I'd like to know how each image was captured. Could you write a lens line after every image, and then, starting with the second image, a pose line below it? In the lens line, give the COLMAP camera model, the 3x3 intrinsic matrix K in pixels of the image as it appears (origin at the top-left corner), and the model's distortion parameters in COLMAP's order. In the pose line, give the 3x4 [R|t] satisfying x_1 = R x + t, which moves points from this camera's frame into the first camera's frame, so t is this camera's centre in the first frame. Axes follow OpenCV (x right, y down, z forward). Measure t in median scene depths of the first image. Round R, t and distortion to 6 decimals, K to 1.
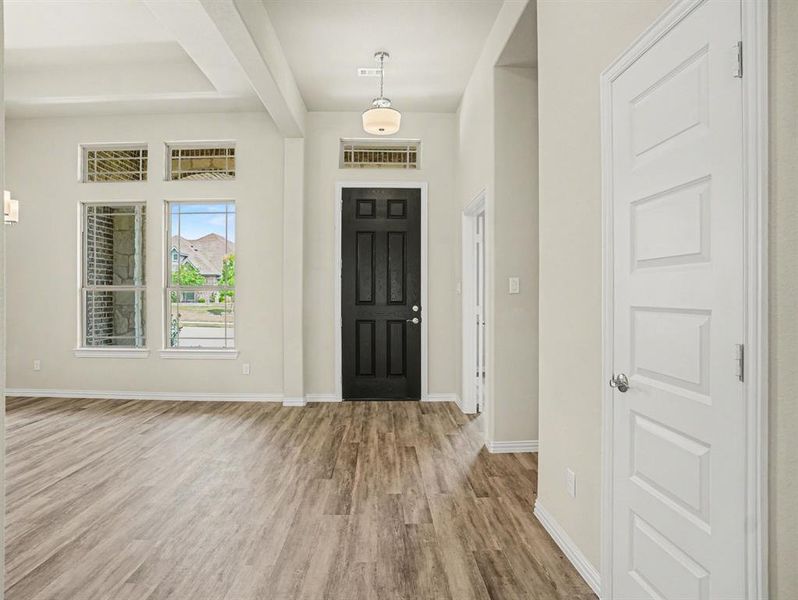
lens RADIAL K [[454.9, 0, 386.0], [0, 454.9, 293.3], [0, 0, 1]] dist [-0.111285, 0.026381]
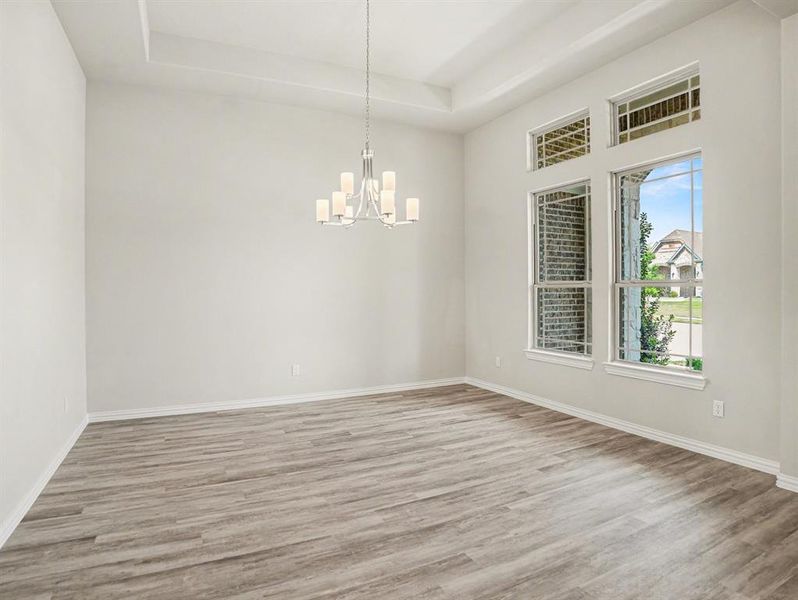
lens RADIAL K [[454.9, 0, 386.0], [0, 454.9, 293.3], [0, 0, 1]] dist [-0.111285, 0.026381]
pose [[0.432999, 0.002011, -0.901392, 0.028463], [0.009627, 0.999930, 0.006856, -0.003622], [0.901343, -0.011646, 0.432950, 0.297141]]
